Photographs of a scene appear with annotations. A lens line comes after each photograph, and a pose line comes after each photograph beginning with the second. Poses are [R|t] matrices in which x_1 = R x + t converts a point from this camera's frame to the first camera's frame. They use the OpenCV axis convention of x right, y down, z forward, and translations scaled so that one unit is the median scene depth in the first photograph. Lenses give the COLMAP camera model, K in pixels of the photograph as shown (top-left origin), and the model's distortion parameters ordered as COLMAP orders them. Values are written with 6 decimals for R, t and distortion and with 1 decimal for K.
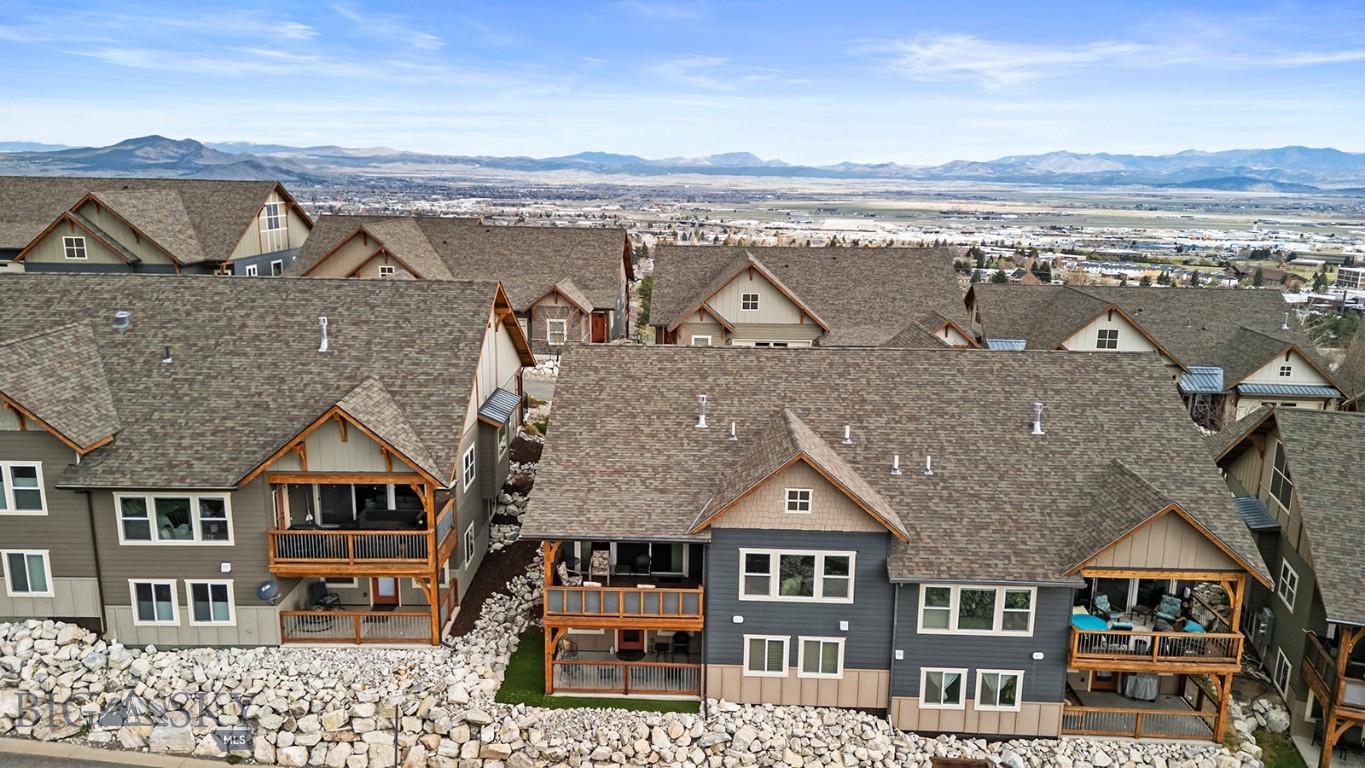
lens RADIAL K [[948.3, 0, 682.5], [0, 948.3, 384.0], [0, 0, 1]] dist [0.096041, -0.094626]
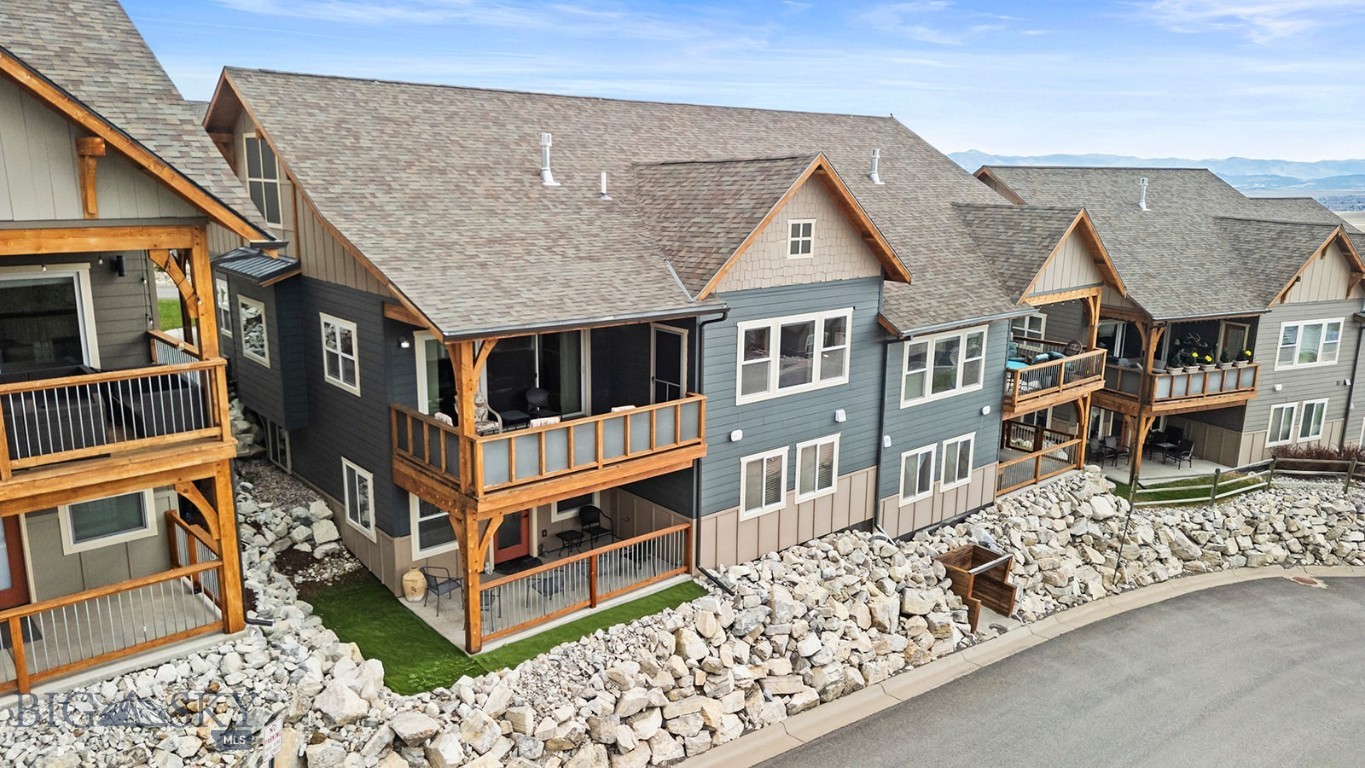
lens RADIAL K [[956.4, 0, 682.5], [0, 956.4, 384.0], [0, 0, 1]] dist [0.182601, -0.207877]
pose [[0.736721, -0.151340, 0.659044, -0.395699], [0.140809, 0.987603, 0.069383, 0.160457], [-0.661374, 0.041683, 0.748897, 0.528562]]
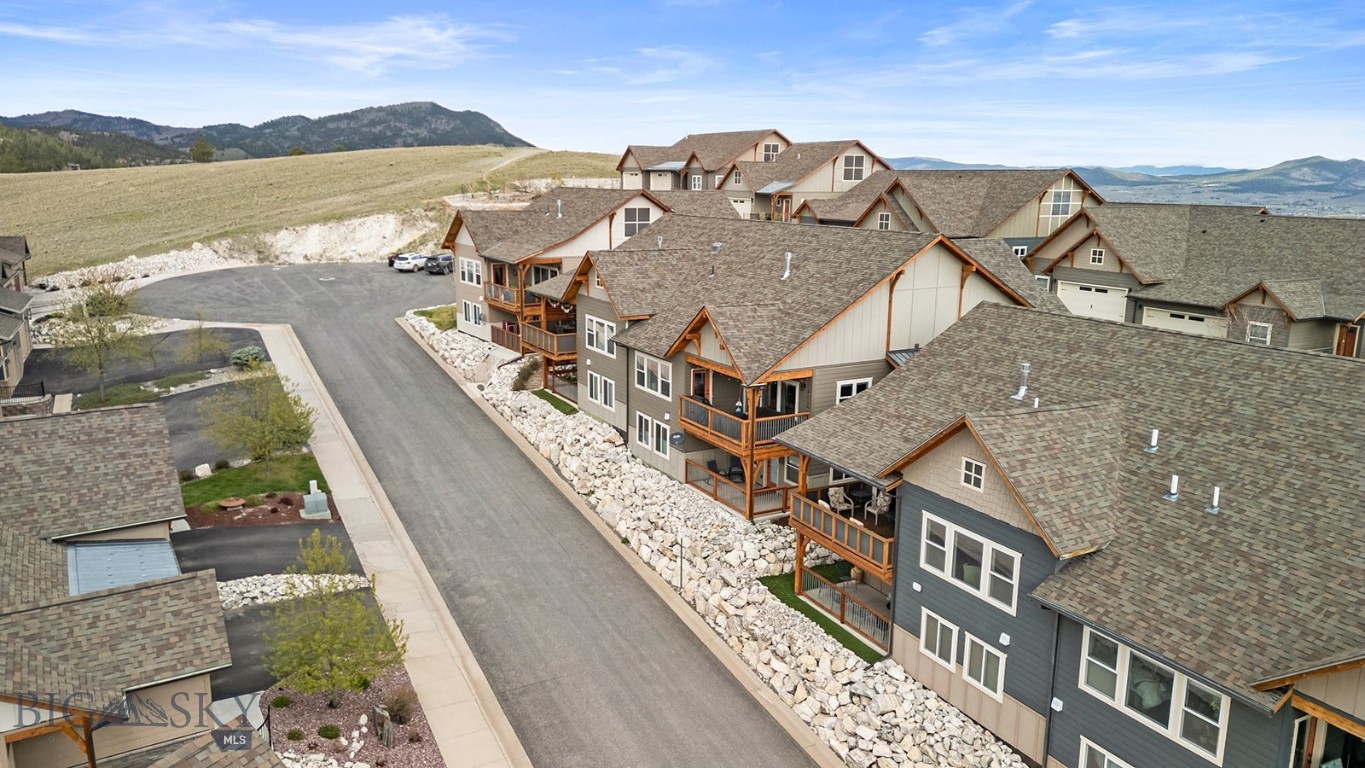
lens RADIAL K [[948.3, 0, 682.5], [0, 948.3, 384.0], [0, 0, 1]] dist [0.096041, -0.094626]
pose [[0.493412, 0.178692, -0.851242, 0.703249], [-0.197624, 0.976105, 0.090353, 0.014193], [0.847047, 0.123644, 0.516936, 0.296676]]
